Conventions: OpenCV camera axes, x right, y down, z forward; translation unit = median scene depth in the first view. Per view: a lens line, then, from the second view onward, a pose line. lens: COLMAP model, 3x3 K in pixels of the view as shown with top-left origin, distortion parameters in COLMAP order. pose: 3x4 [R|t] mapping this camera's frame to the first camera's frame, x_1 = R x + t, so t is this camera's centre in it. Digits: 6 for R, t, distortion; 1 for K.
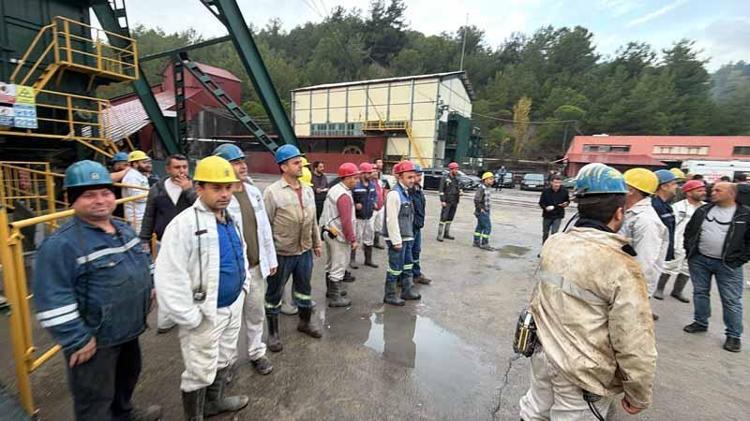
lens RADIAL K [[326.9, 0, 375.0], [0, 326.9, 210.5], [0, 0, 1]] dist [0.003794, -0.000448]
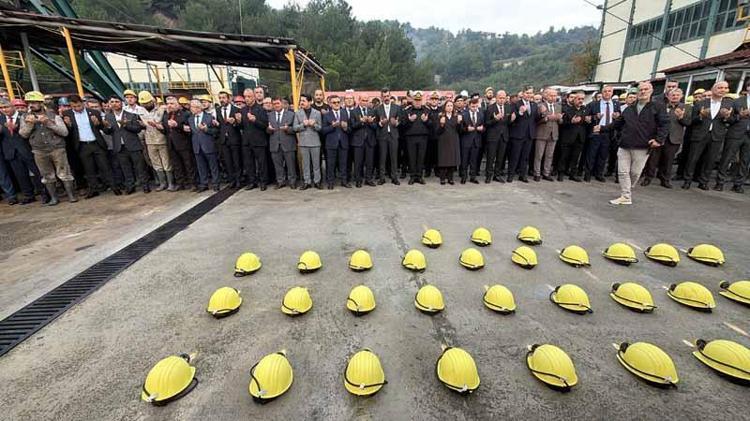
lens RADIAL K [[326.9, 0, 375.0], [0, 326.9, 210.5], [0, 0, 1]] dist [0.003794, -0.000448]
pose [[0.863232, -0.185097, 0.469649, -0.014617], [0.119096, 0.978764, 0.166845, 0.046559], [-0.490558, -0.088093, 0.866945, -0.253020]]
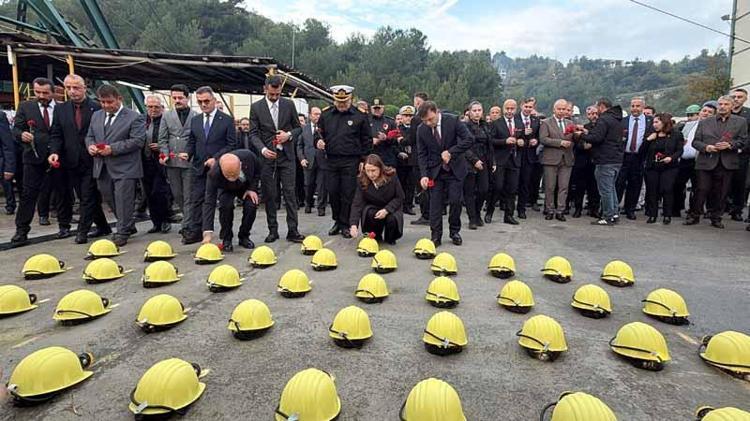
lens RADIAL K [[422.9, 0, 375.0], [0, 422.9, 210.5], [0, 0, 1]] dist [0.004747, 0.000619]
pose [[0.944534, -0.071299, 0.320580, 0.008102], [0.082119, 0.996415, -0.020342, 0.058060], [-0.317980, 0.045539, 0.947003, -0.272507]]
